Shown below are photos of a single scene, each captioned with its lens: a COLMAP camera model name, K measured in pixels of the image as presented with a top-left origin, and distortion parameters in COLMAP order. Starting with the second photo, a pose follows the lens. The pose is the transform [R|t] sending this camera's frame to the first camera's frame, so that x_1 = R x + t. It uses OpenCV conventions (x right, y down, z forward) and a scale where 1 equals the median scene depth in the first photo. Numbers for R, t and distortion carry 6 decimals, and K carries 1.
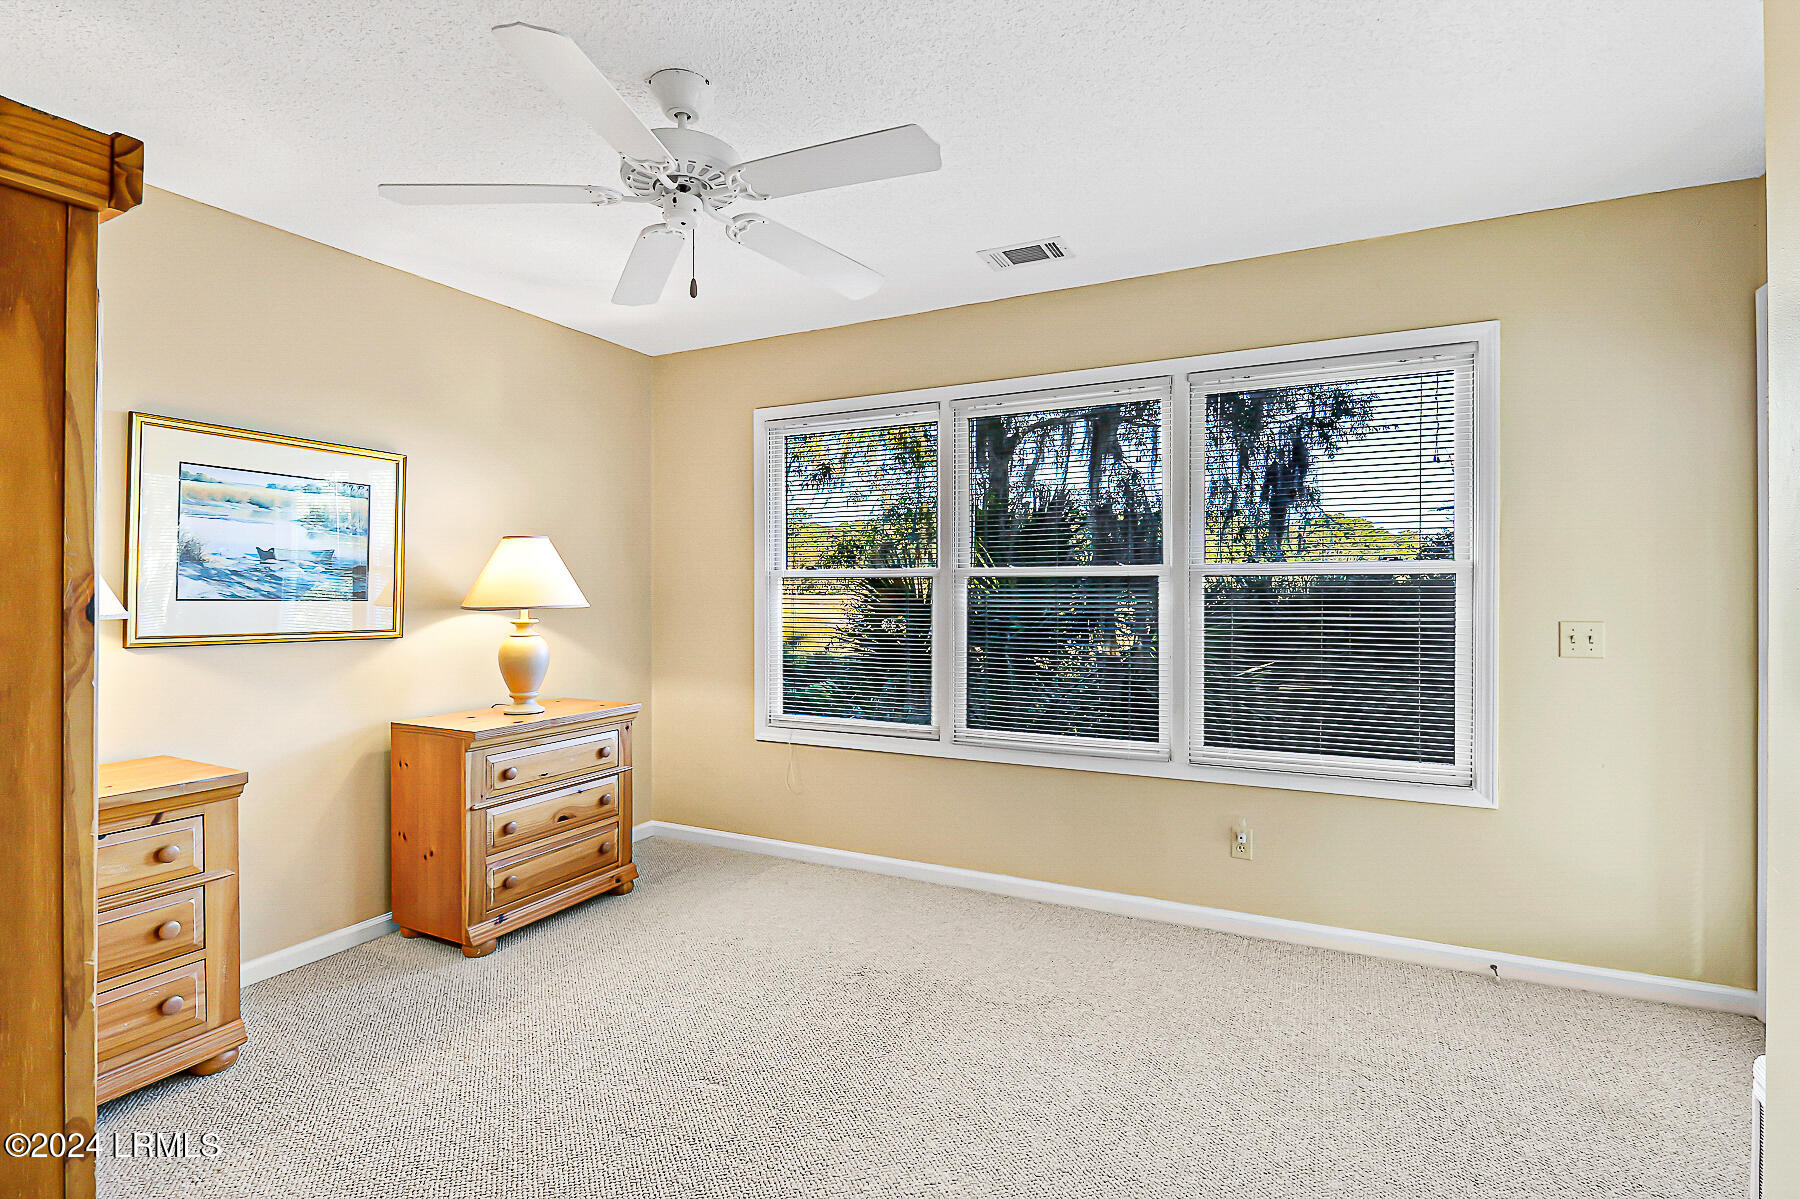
lens RADIAL K [[830.7, 0, 908.2], [0, 830.7, 595.3], [0, 0, 1]] dist [0.003313, -0.010570]
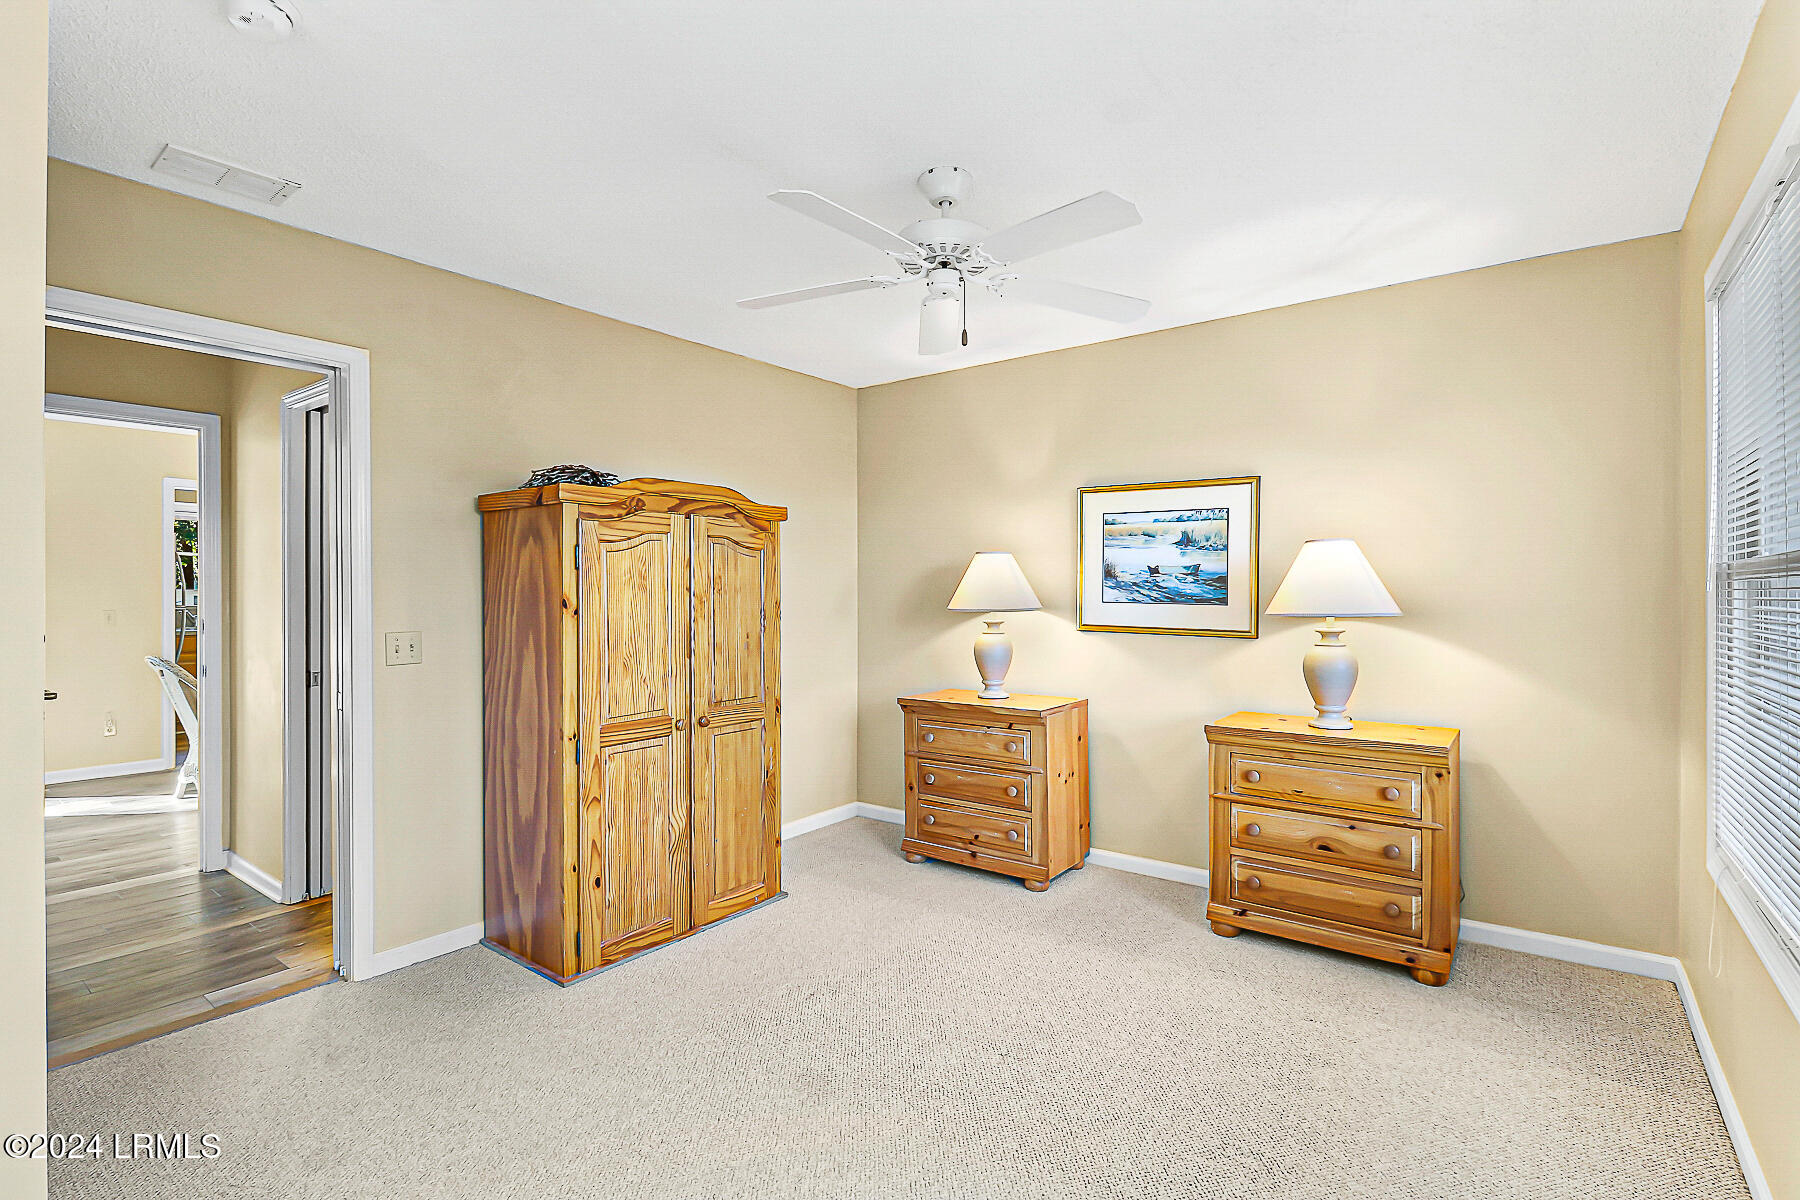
lens RADIAL K [[830.7, 0, 908.2], [0, 830.7, 595.8], [0, 0, 1]] dist [0.003313, -0.010570]
pose [[-0.181615, 0.005075, -0.983357, 0.640540], [-0.006882, 0.999956, 0.006431, -0.012266], [0.983346, 0.007936, -0.181572, 0.813844]]
